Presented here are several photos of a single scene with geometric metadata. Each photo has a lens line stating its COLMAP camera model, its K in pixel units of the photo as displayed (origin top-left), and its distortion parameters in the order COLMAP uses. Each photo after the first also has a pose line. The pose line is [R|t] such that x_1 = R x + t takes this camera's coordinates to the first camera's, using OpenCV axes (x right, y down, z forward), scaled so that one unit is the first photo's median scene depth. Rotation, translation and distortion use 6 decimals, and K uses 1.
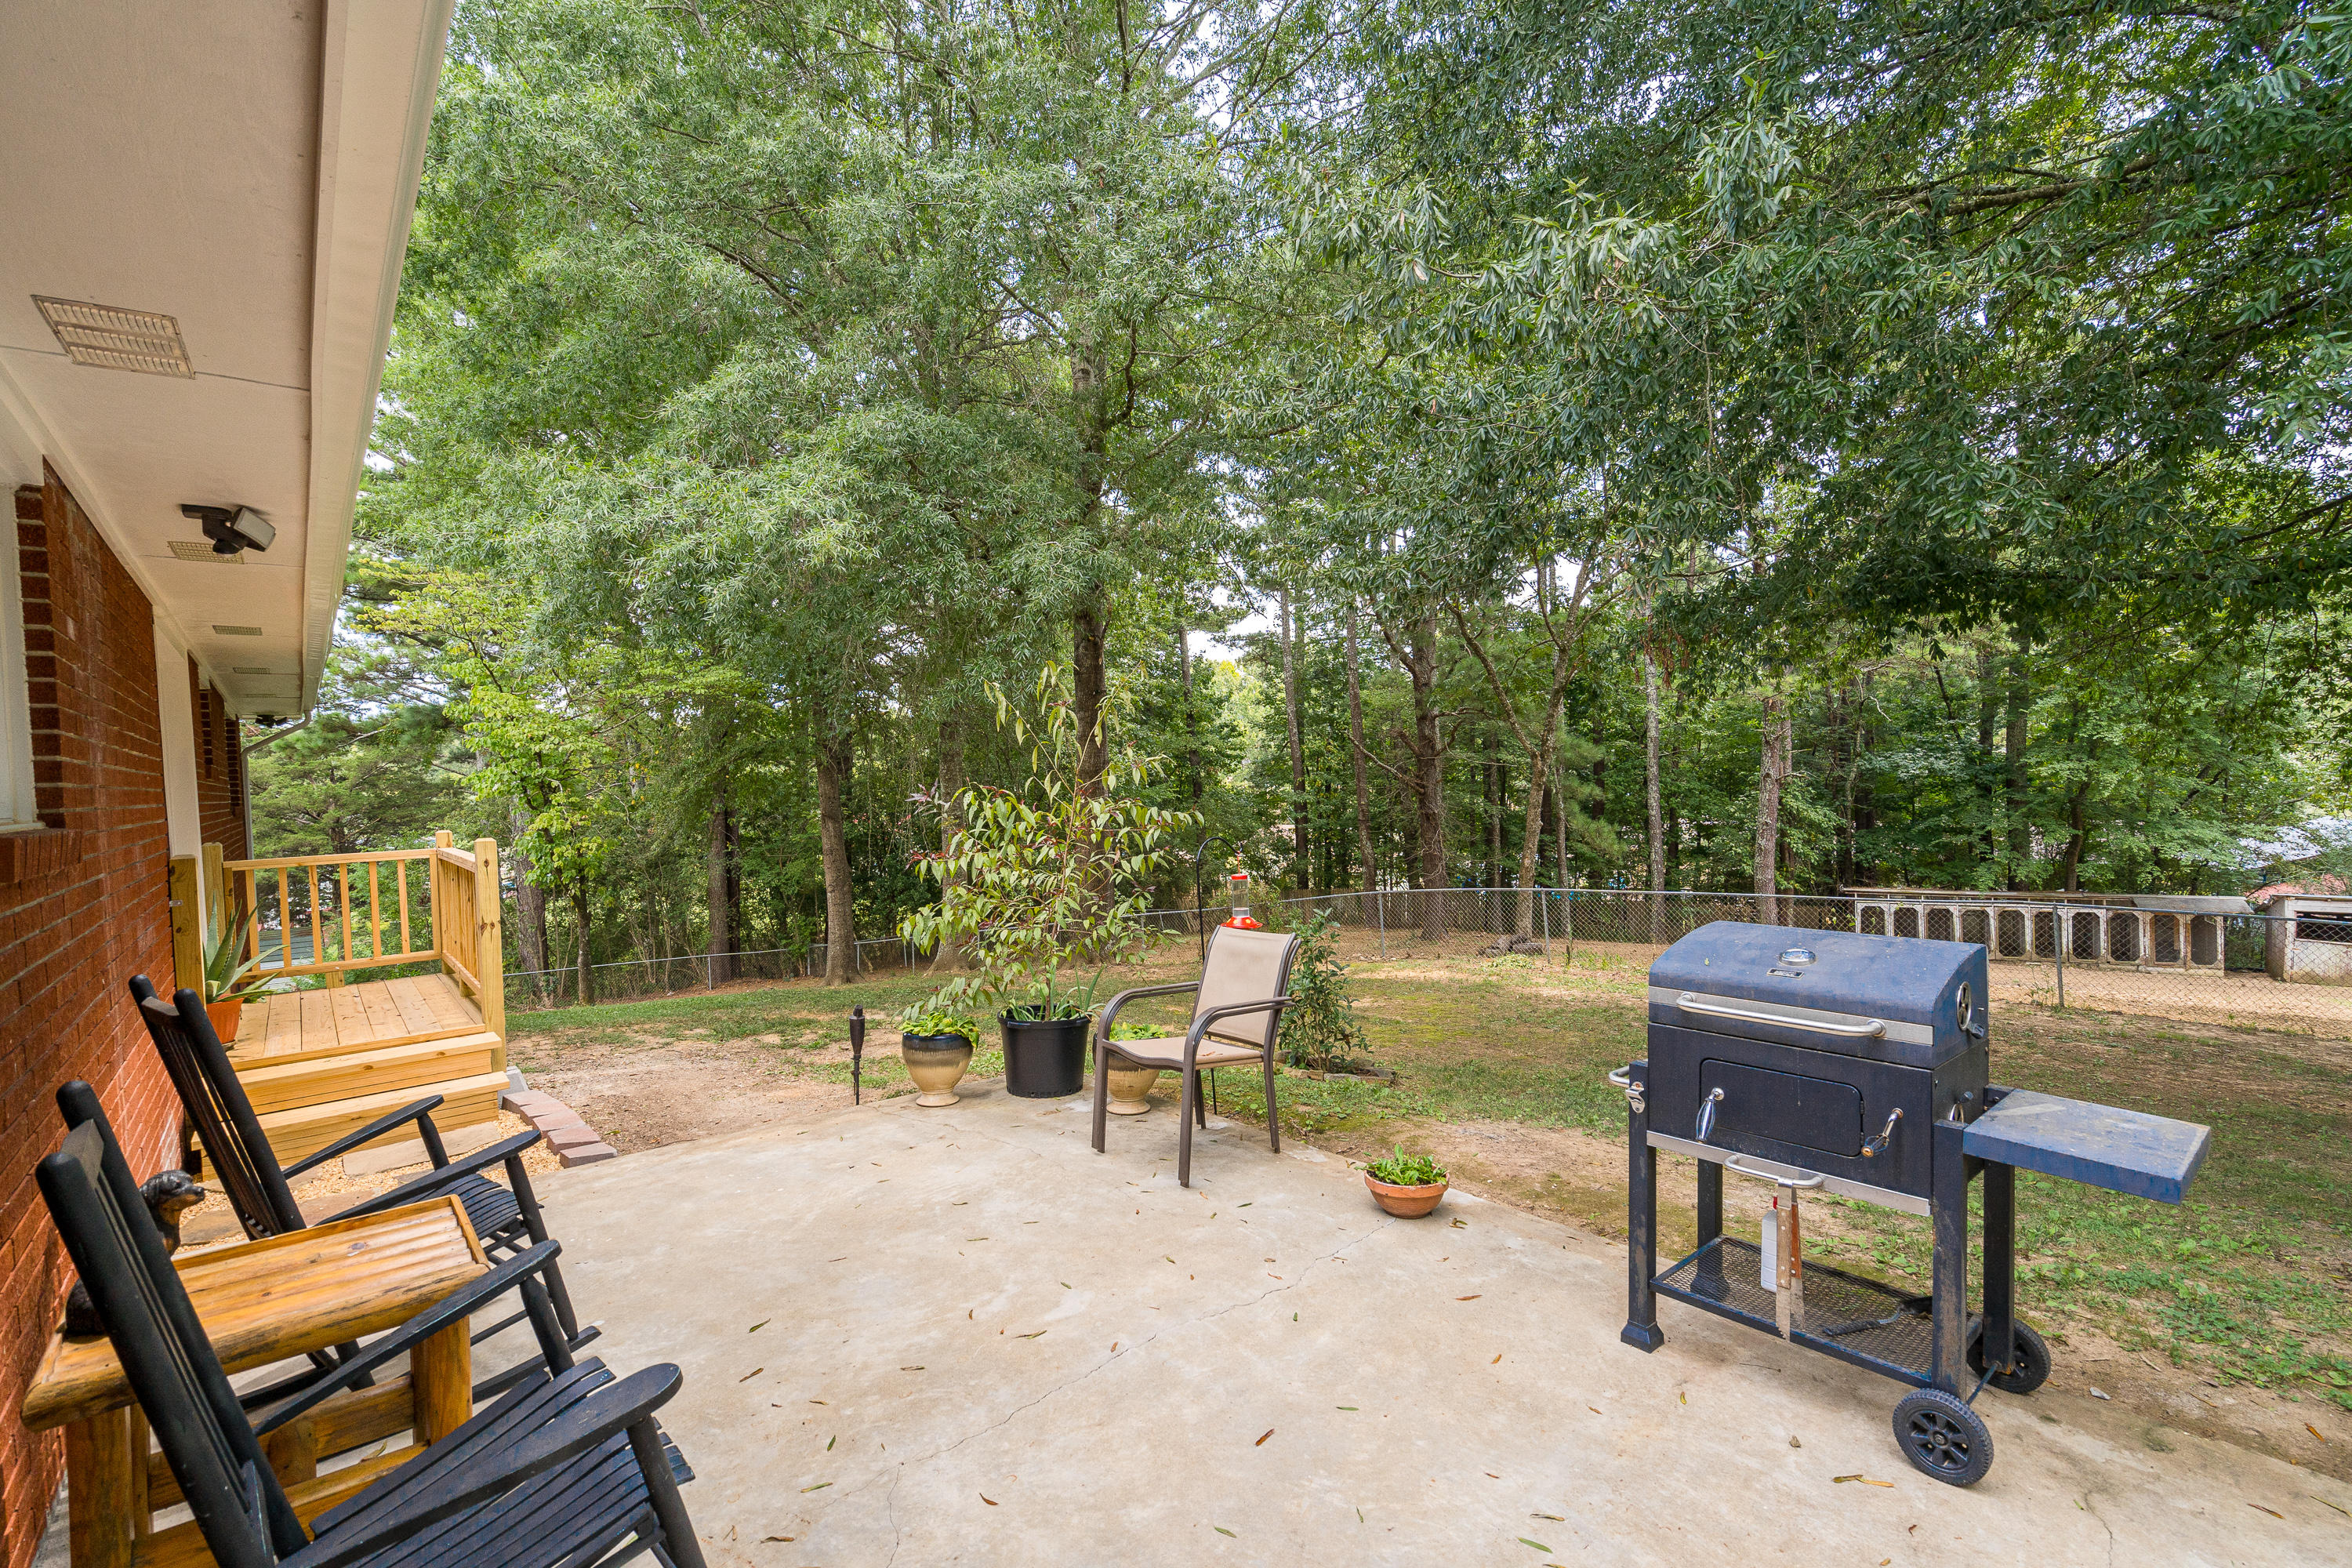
lens RADIAL K [[1046.8, 0, 1170.5], [0, 1046.8, 791.4], [0, 0, 1]] dist [-0.004998, 0.000781]
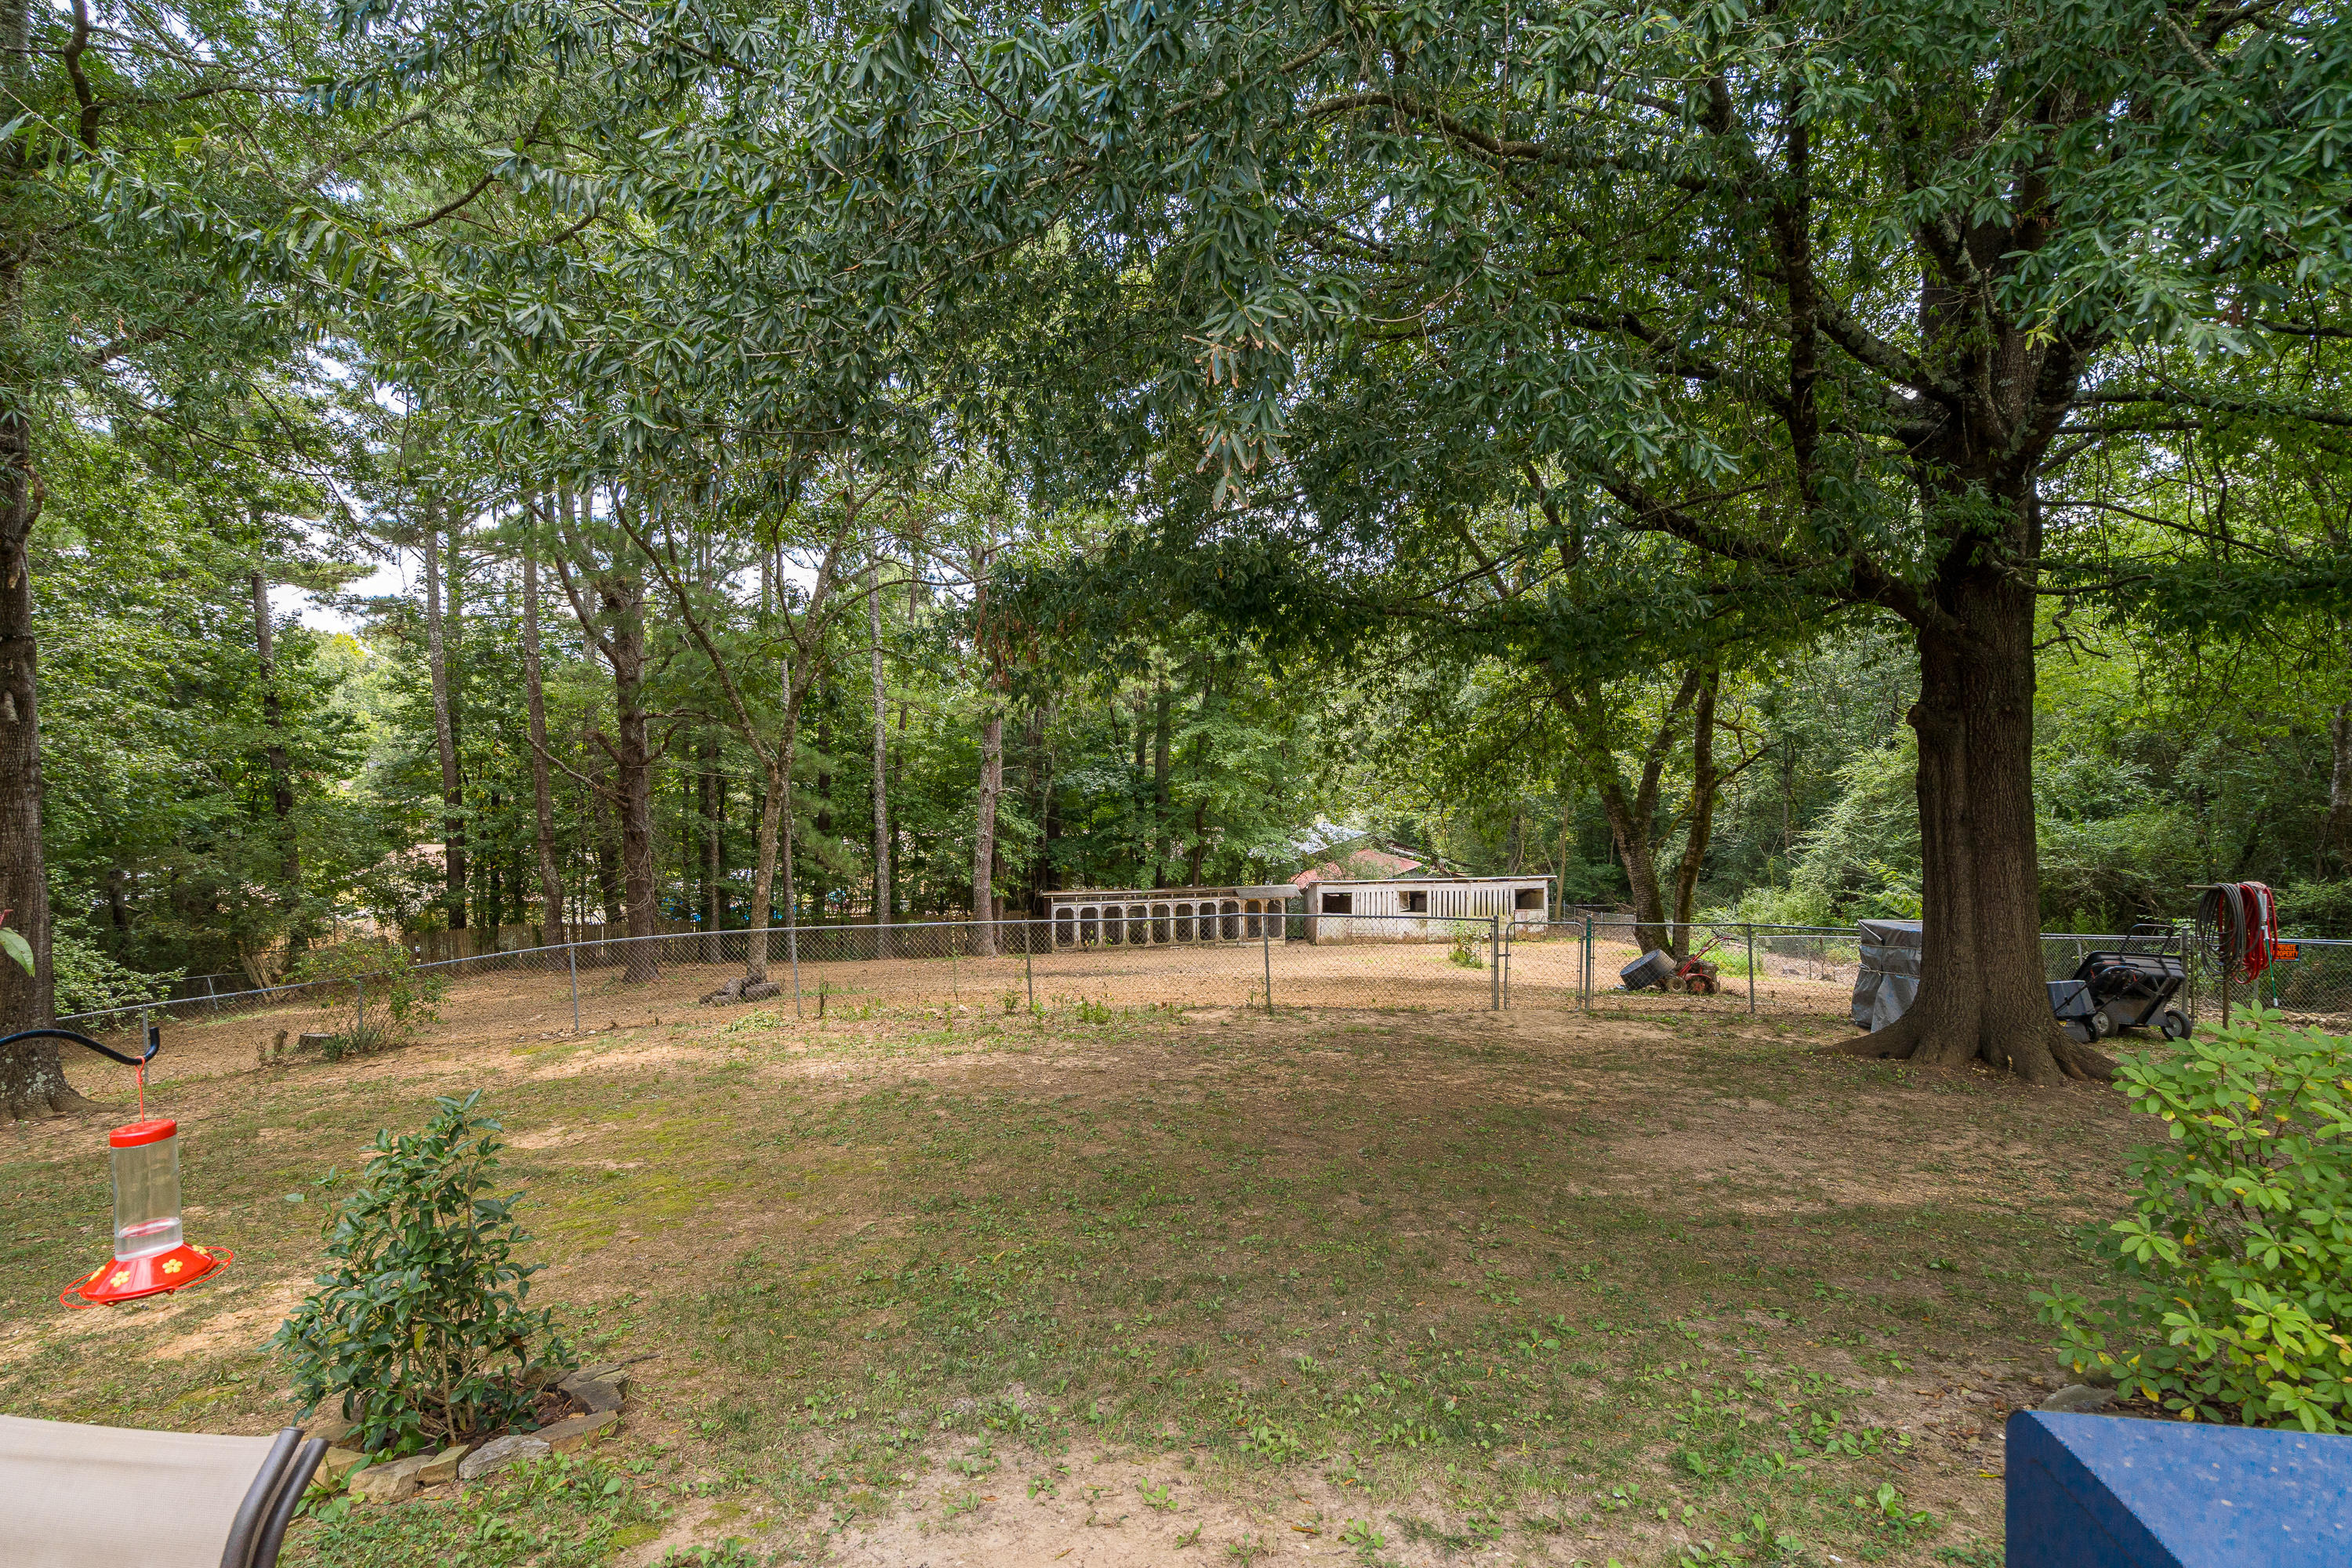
lens RADIAL K [[1037.4, 0, 1156.8], [0, 1037.4, 792.0], [0, 0, 1]] dist [0.001735, 0.000587]
pose [[0.754935, 0.006931, 0.655763, 0.014543], [-0.001278, 0.999958, -0.009097, -0.003870], [-0.655799, 0.006030, 0.754912, 0.084807]]
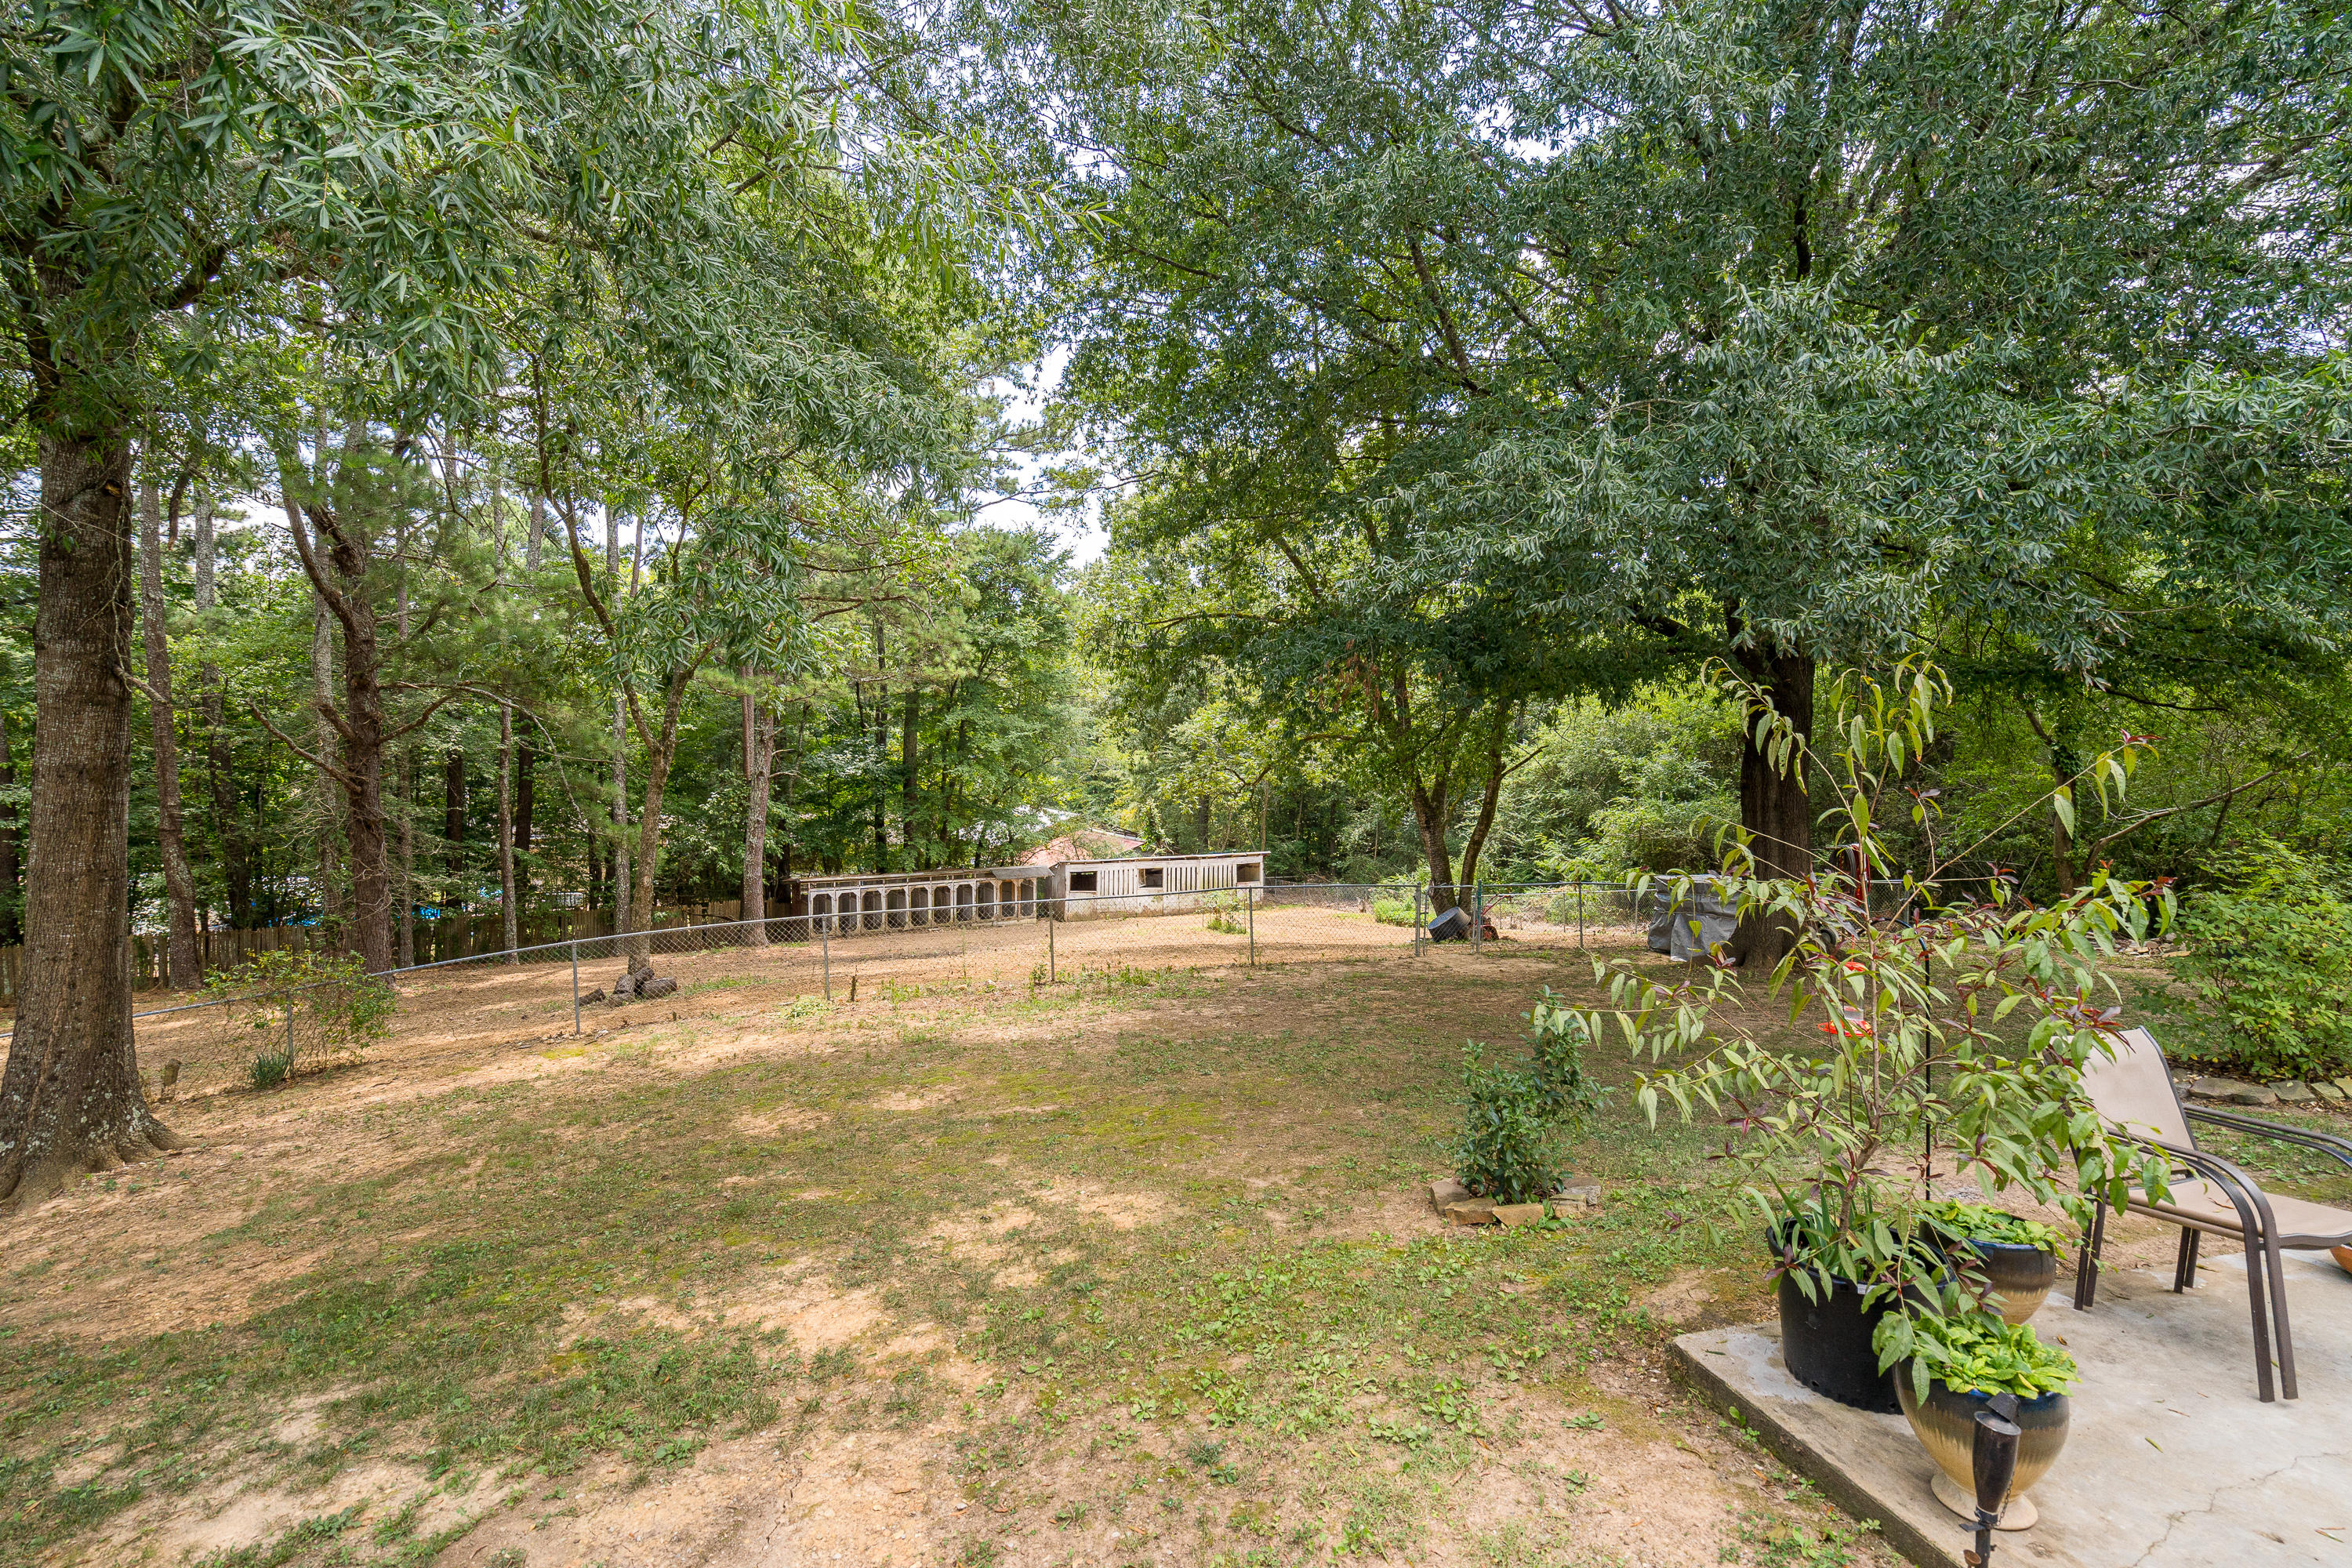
lens RADIAL K [[1064.9, 0, 1161.0], [0, 1064.9, 781.3], [0, 0, 1]] dist [0.007196, -0.000025]
pose [[0.457346, 0.005040, 0.889274, -0.132124], [-0.006333, 0.999977, -0.002411, -0.005717], [-0.889266, -0.004529, 0.457368, 0.164761]]
